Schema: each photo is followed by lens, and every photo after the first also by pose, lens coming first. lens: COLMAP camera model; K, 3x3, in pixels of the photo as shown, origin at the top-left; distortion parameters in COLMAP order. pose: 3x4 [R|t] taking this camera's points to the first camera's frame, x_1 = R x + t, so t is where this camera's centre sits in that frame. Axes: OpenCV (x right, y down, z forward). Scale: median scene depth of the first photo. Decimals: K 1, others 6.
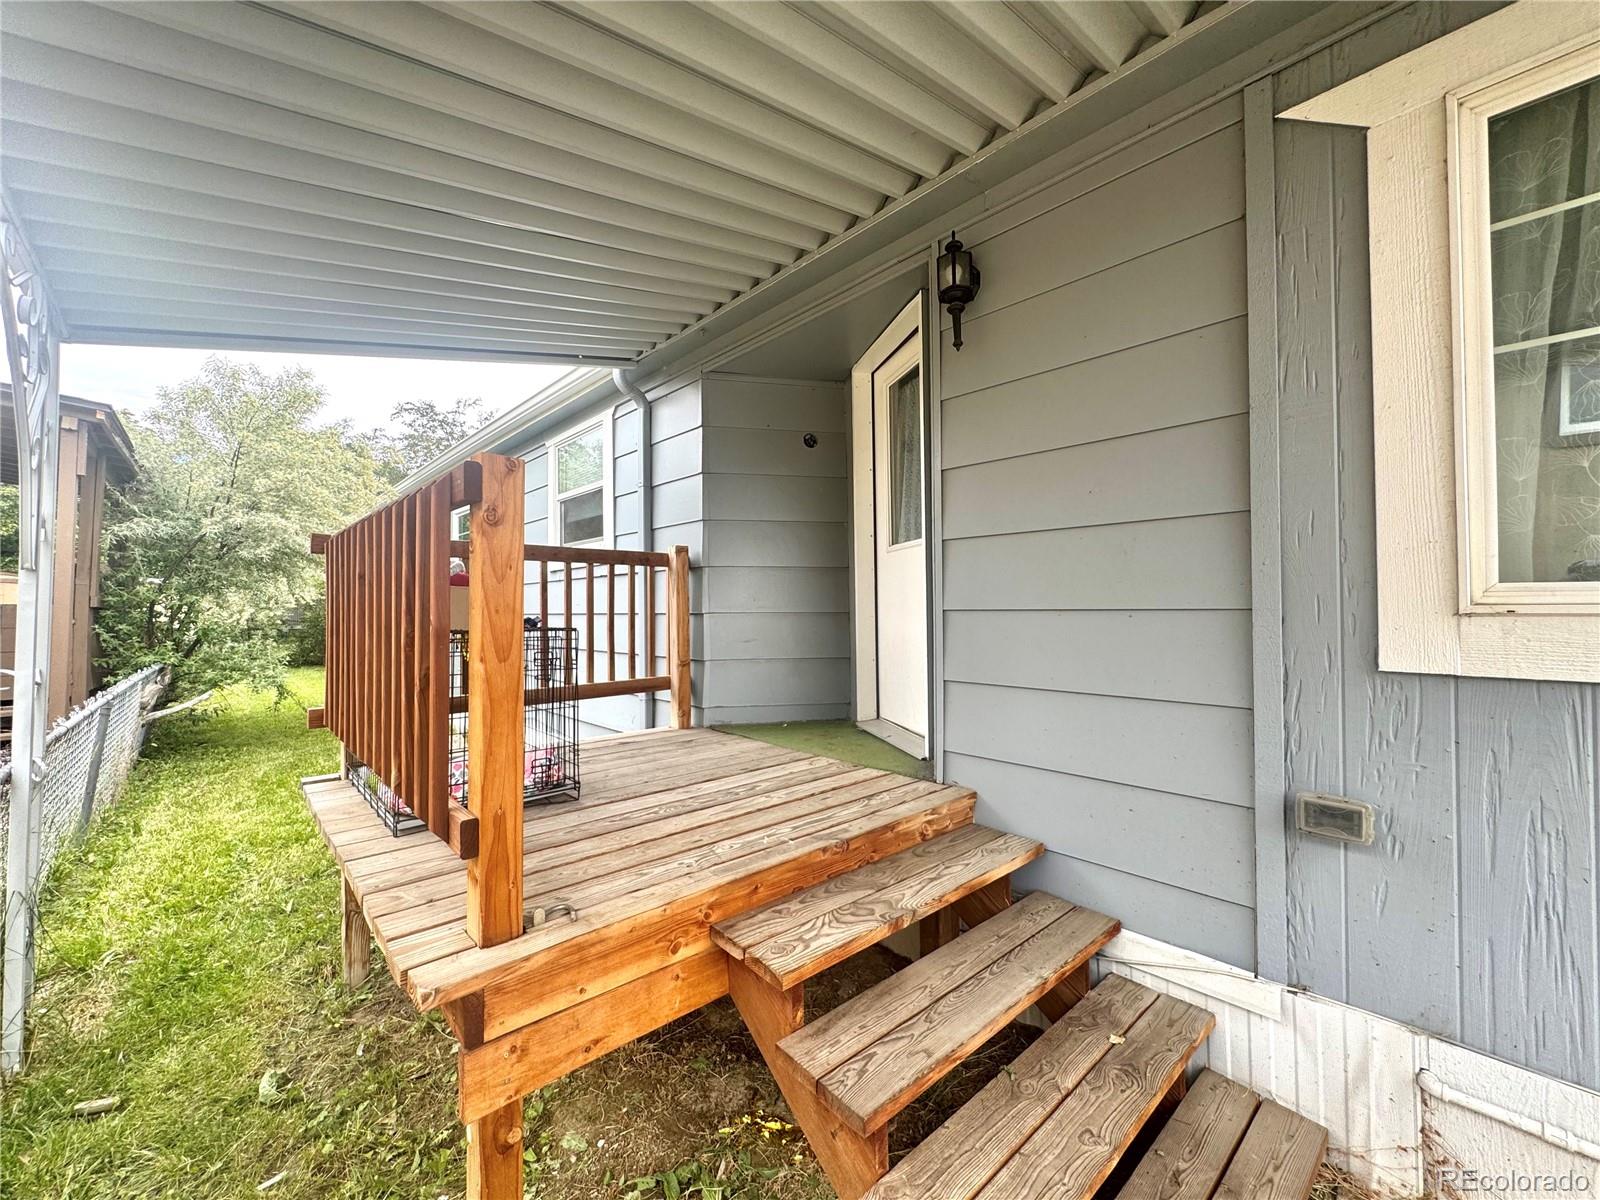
lens RADIAL K [[640.8, 0, 796.7], [0, 640.8, 595.6], [0, 0, 1]] dist [-0.002110, 0.000576]
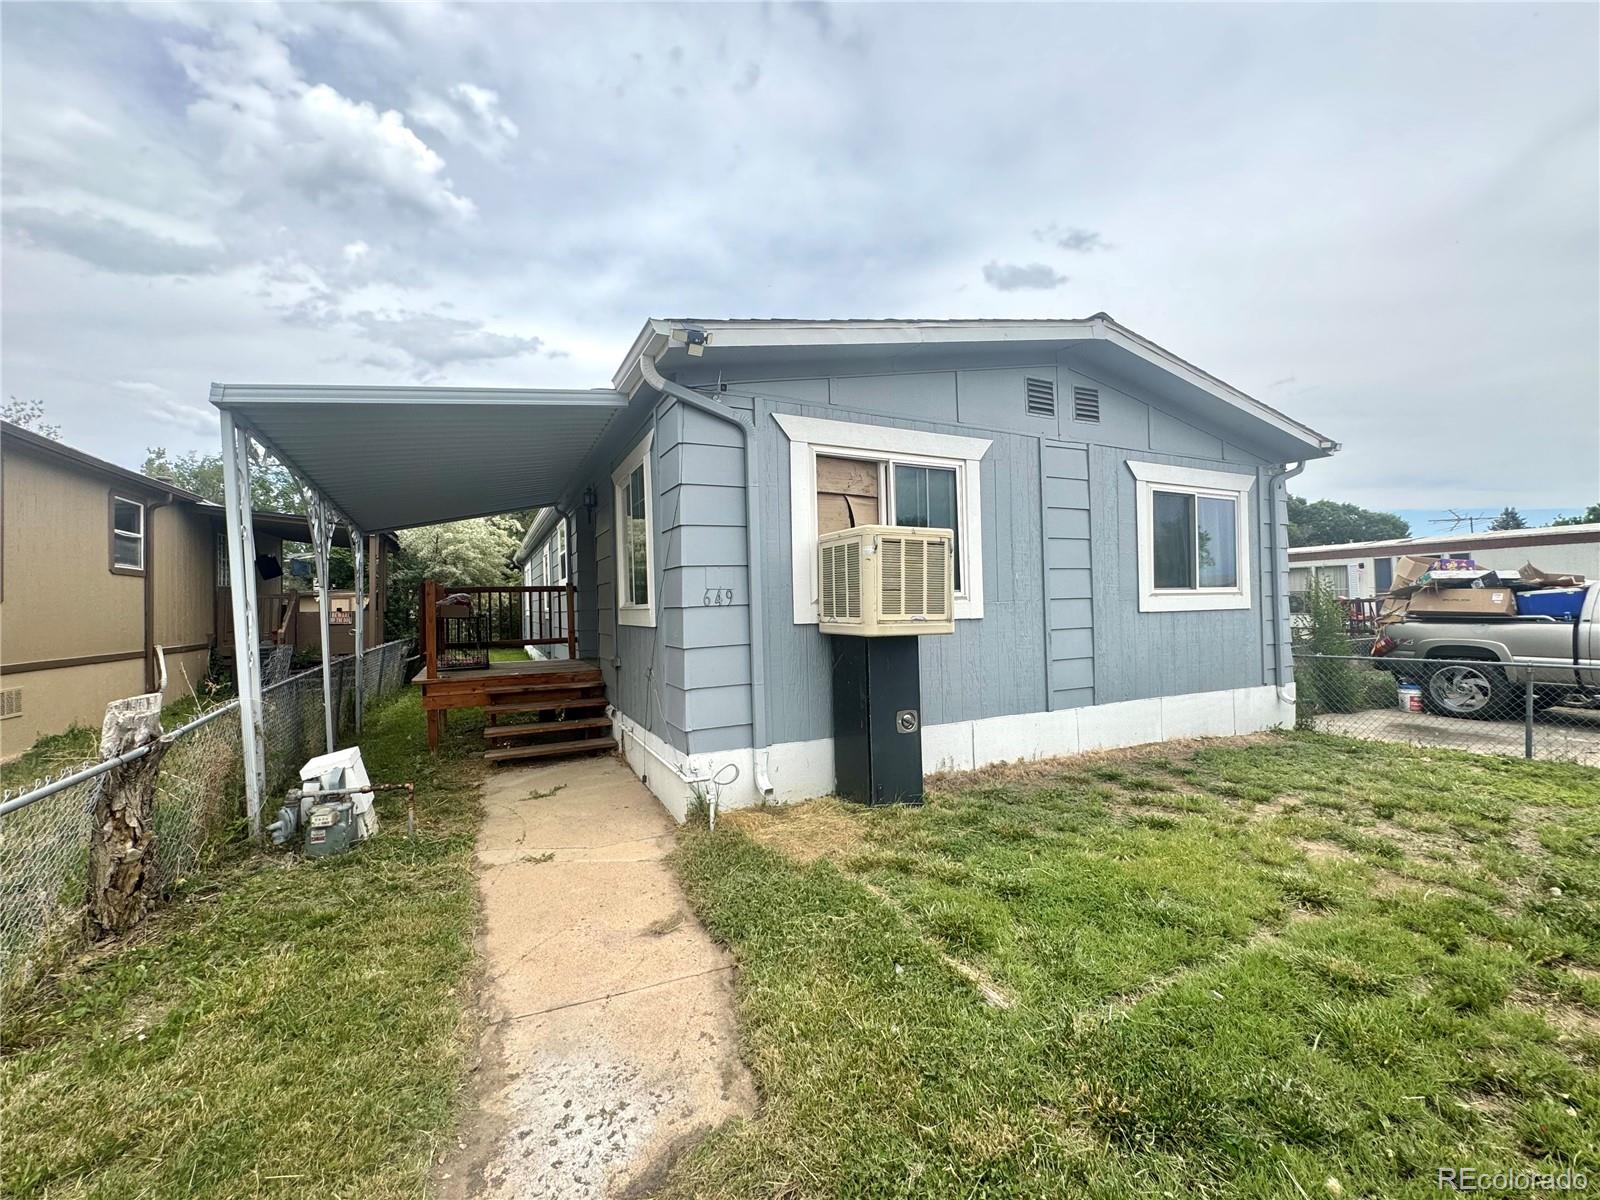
lens RADIAL K [[640.8, 0, 801.1], [0, 640.8, 592.1], [0, 0, 1]] dist [-0.002110, 0.000576]
pose [[0.960074, -0.023513, -0.278756, 1.195547], [0.024694, 0.999695, 0.000728, -0.021845], [0.278653, -0.007583, 0.960362, -0.960113]]
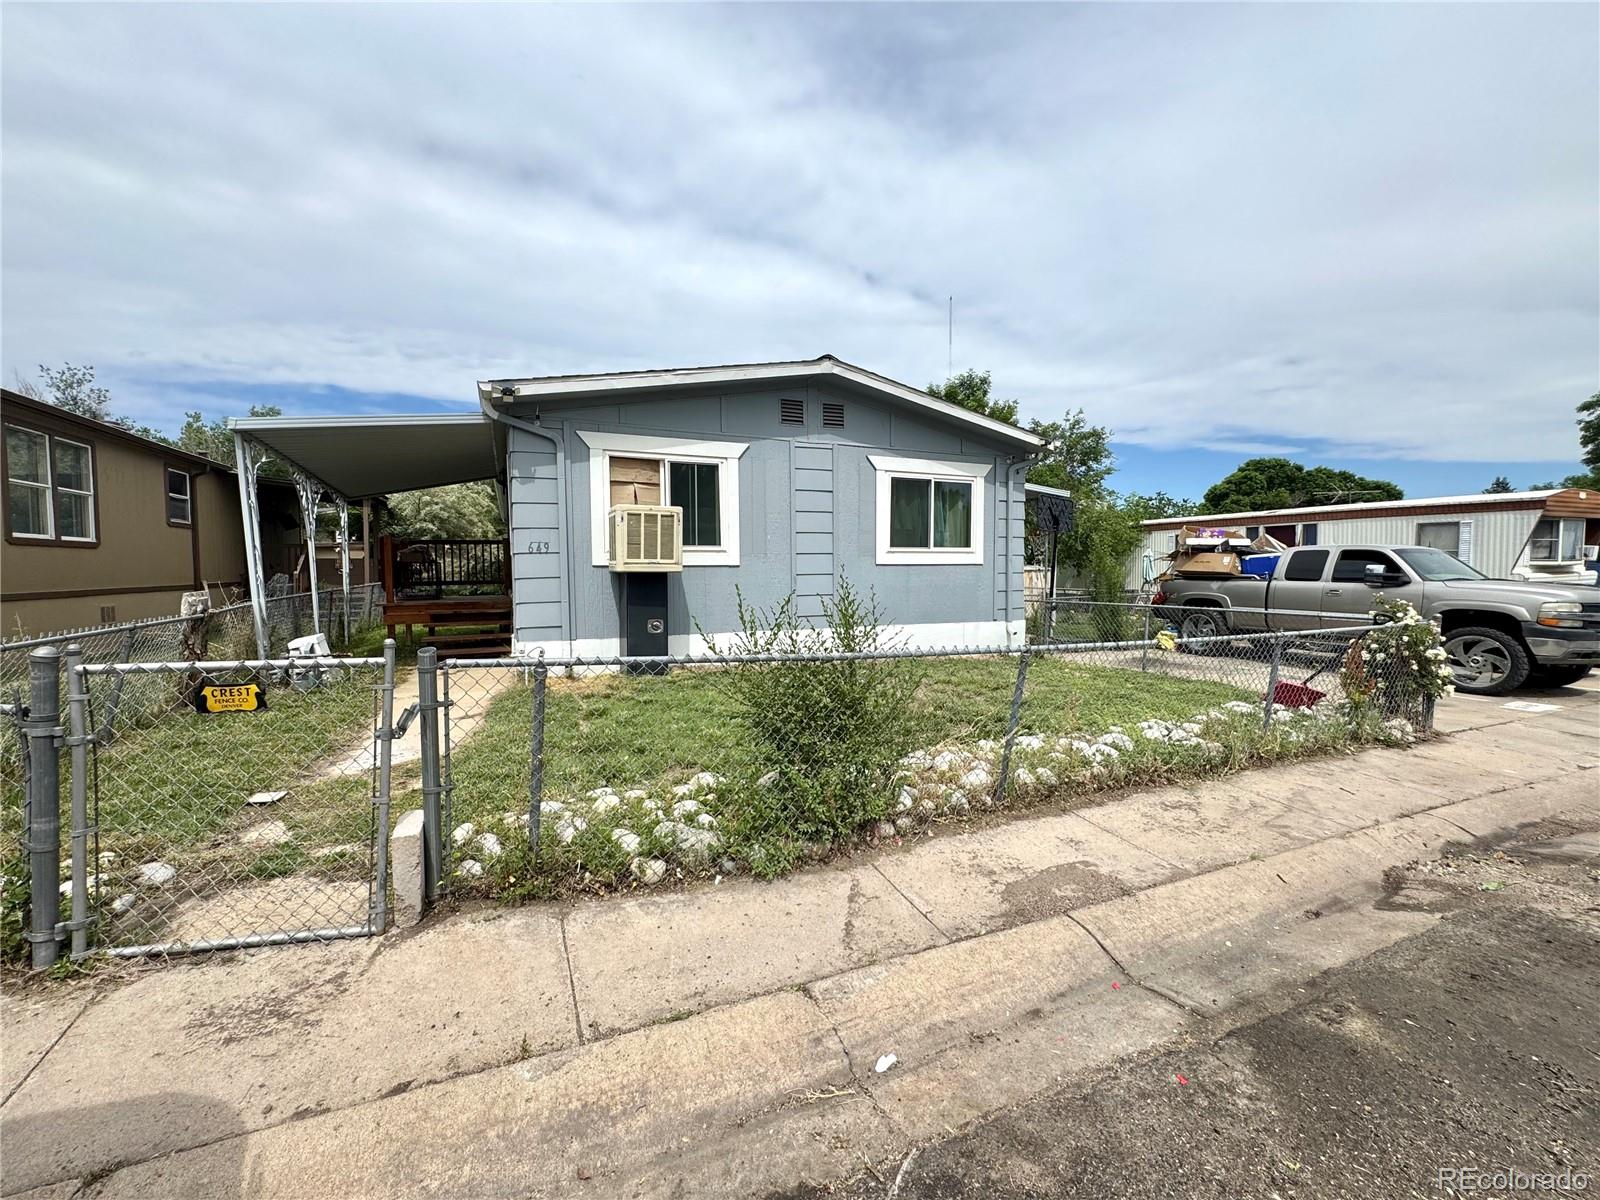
lens RADIAL K [[640.8, 0, 800.5], [0, 640.8, 590.9], [0, 0, 1]] dist [-0.002110, 0.000576]
pose [[0.949795, 0.009915, -0.312716, 1.978155], [0.009775, 0.998069, 0.061334, 0.002599], [0.312720, -0.061311, 0.947864, -1.397900]]
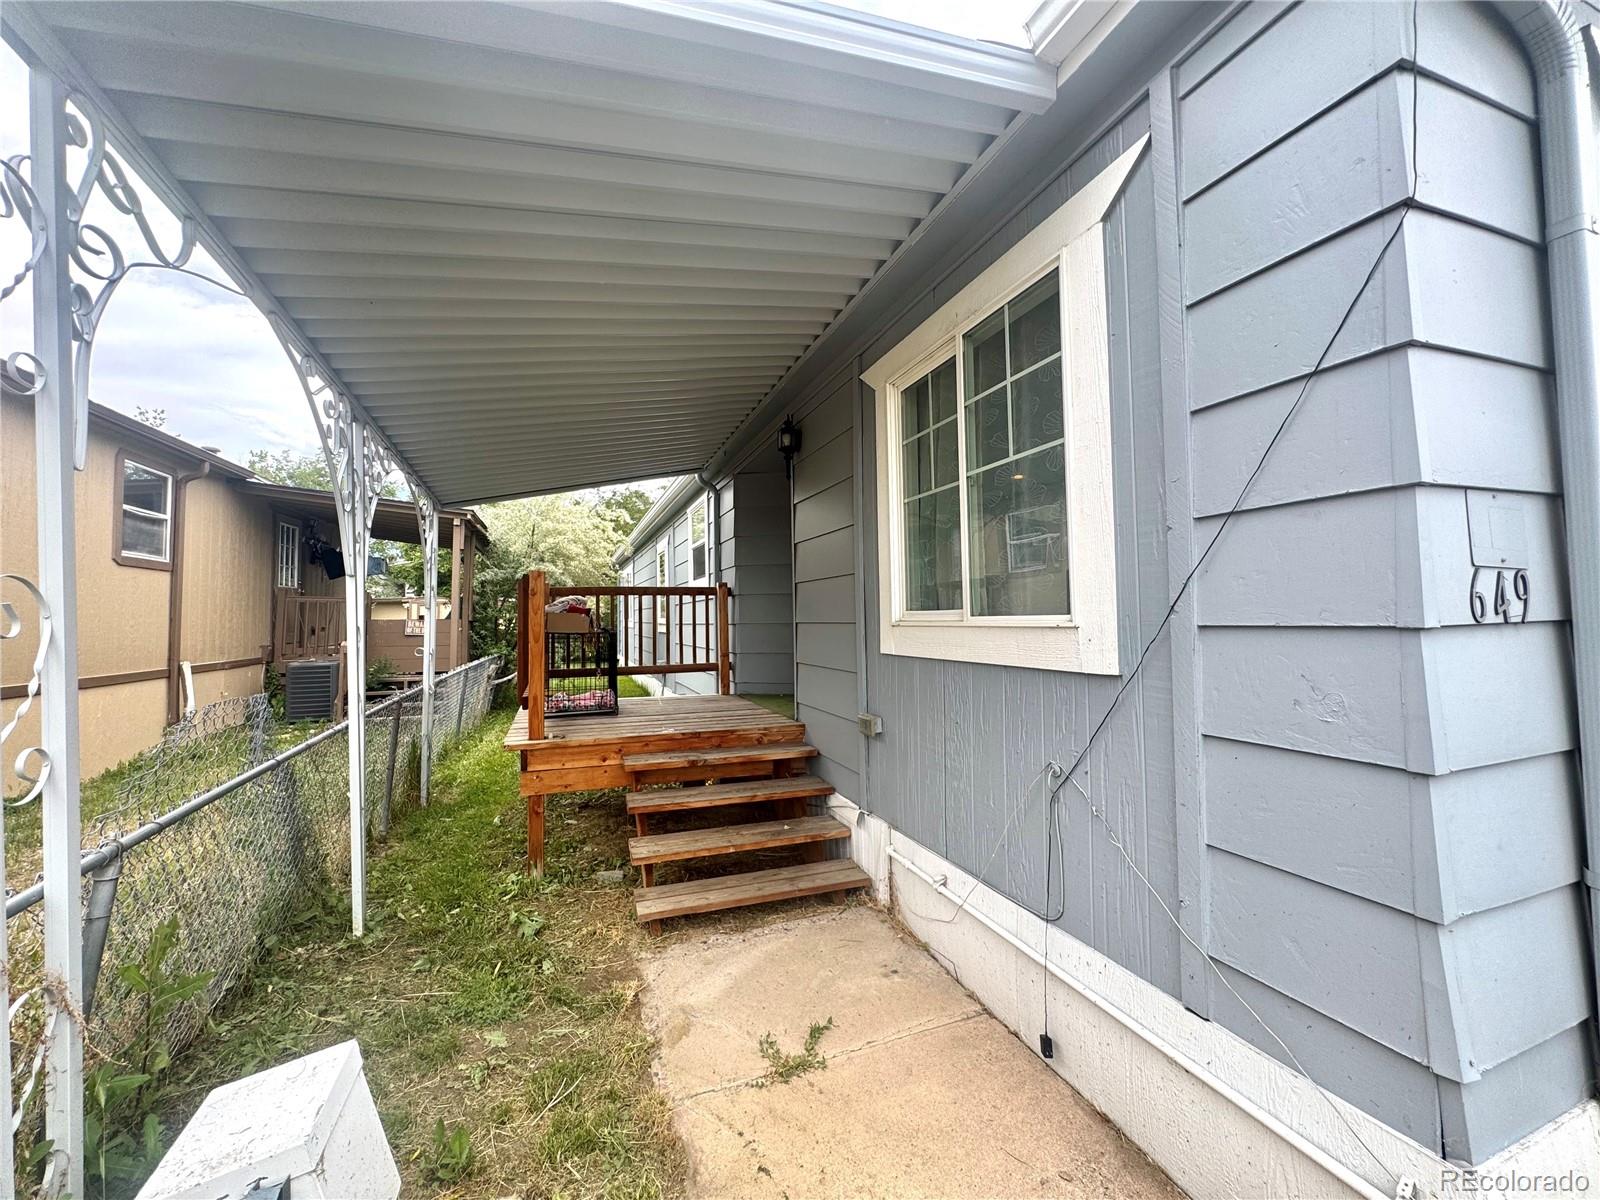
lens RADIAL K [[640.8, 0, 801.0], [0, 640.8, 592.7], [0, 0, 1]] dist [-0.002110, 0.000576]
pose [[0.925457, -0.020650, -0.378289, 0.564812], [0.014418, 0.999710, -0.019300, -0.015782], [0.378578, 0.012408, 0.925486, -0.394481]]
